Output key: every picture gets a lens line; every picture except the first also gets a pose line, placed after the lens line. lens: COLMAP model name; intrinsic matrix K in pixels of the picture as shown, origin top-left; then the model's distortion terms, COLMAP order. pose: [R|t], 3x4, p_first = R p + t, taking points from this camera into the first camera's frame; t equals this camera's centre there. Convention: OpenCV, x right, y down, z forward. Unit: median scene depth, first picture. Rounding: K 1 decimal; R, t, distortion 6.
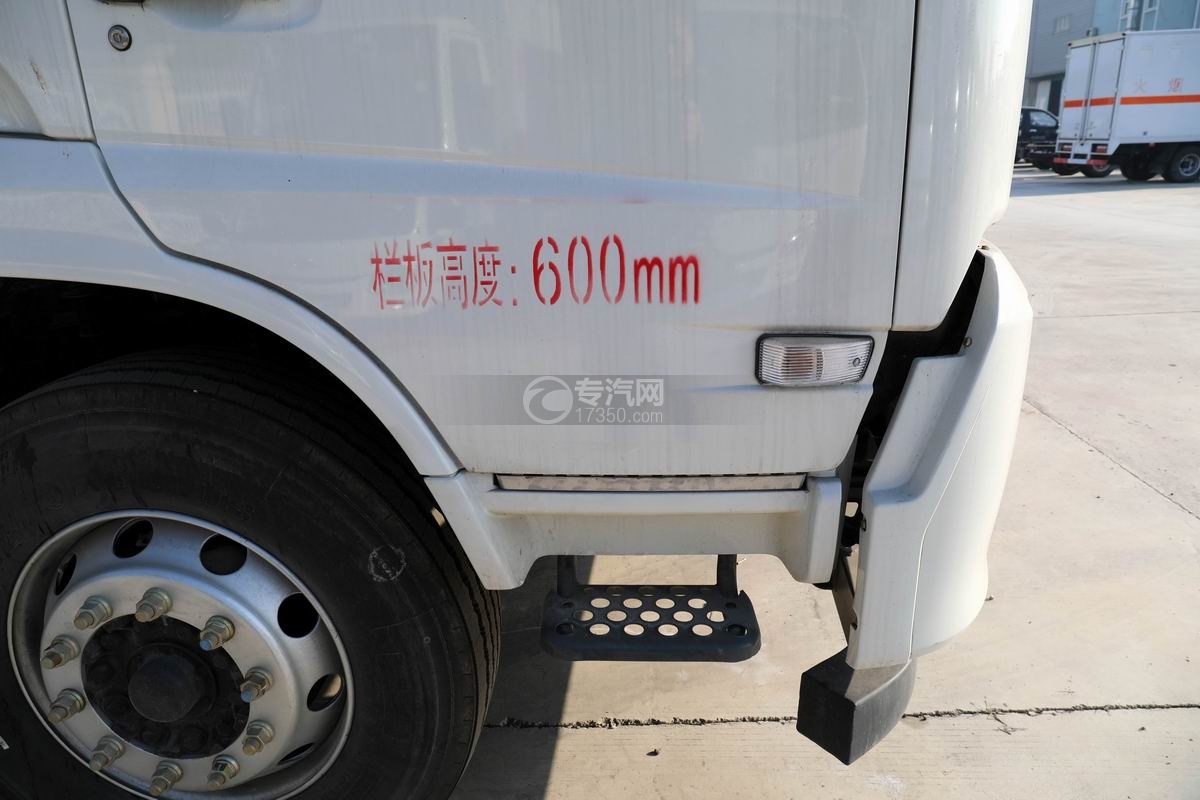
lens RADIAL K [[797.4, 0, 589.1], [0, 797.4, 374.3], [0, 0, 1]] dist [-0.095962, 0.066494]
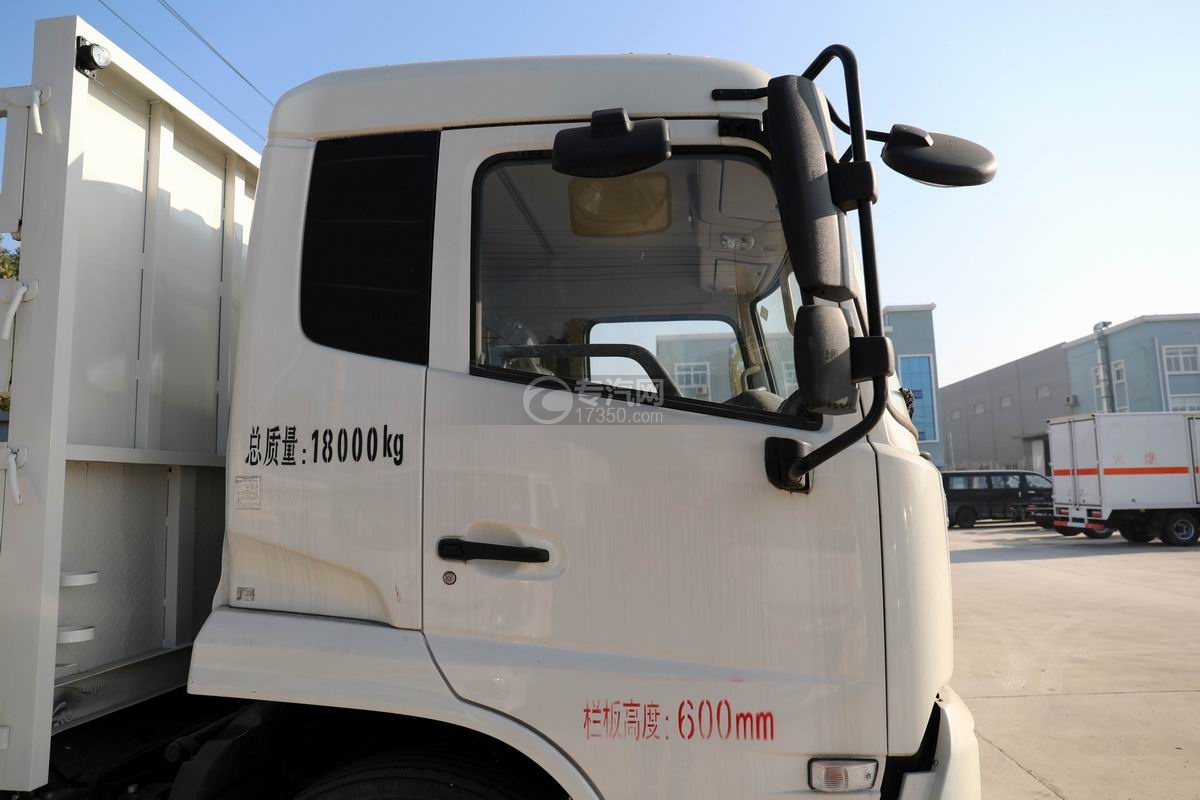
lens RADIAL K [[797.4, 0, 591.9], [0, 797.4, 405.7], [0, 0, 1]] dist [-0.095962, 0.066494]
pose [[0.999732, 0.016334, -0.016431, -0.232179], [-0.021418, 0.921982, -0.386640, -0.089256], [0.008834, 0.386888, 0.922084, -0.822569]]
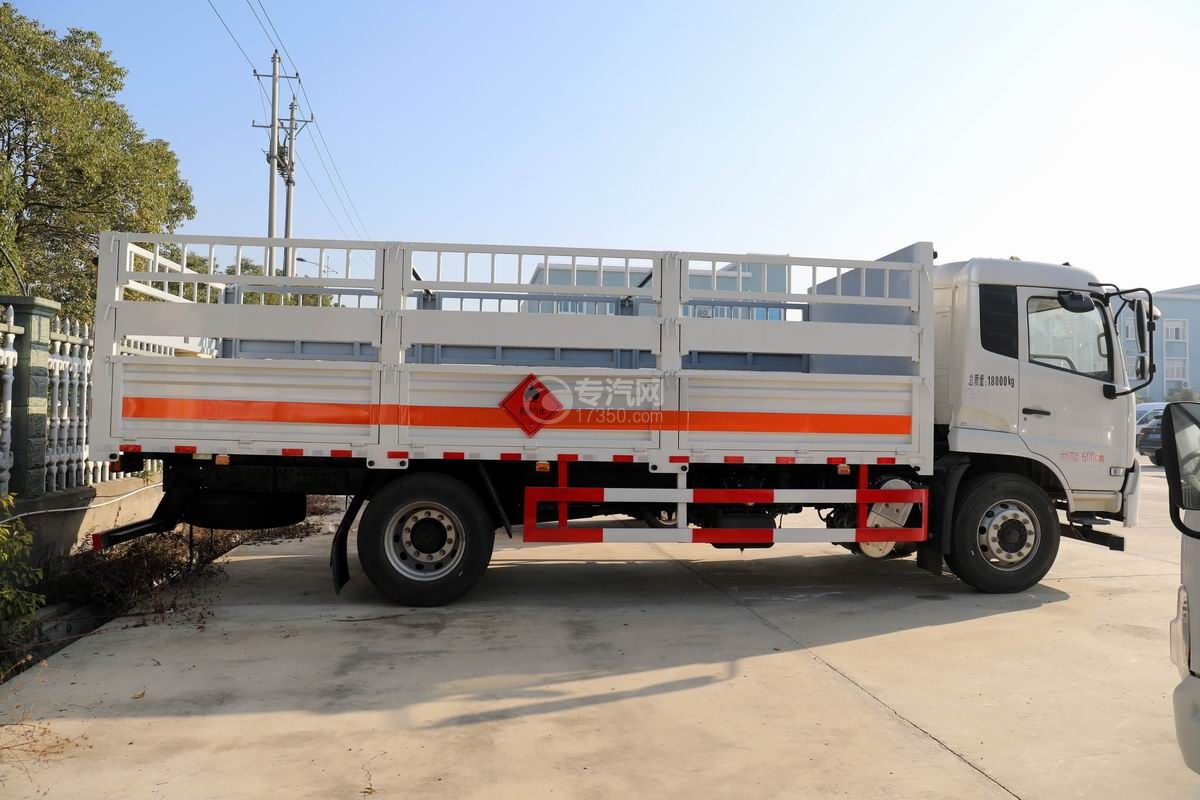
lens RADIAL K [[797.4, 0, 591.2], [0, 797.4, 399.6], [0, 0, 1]] dist [-0.095962, 0.066494]
pose [[0.977387, 0.058897, 0.203092, -5.271436], [0.004340, 0.954640, -0.297731, 1.289557], [-0.211415, 0.291879, 0.932797, -4.203219]]
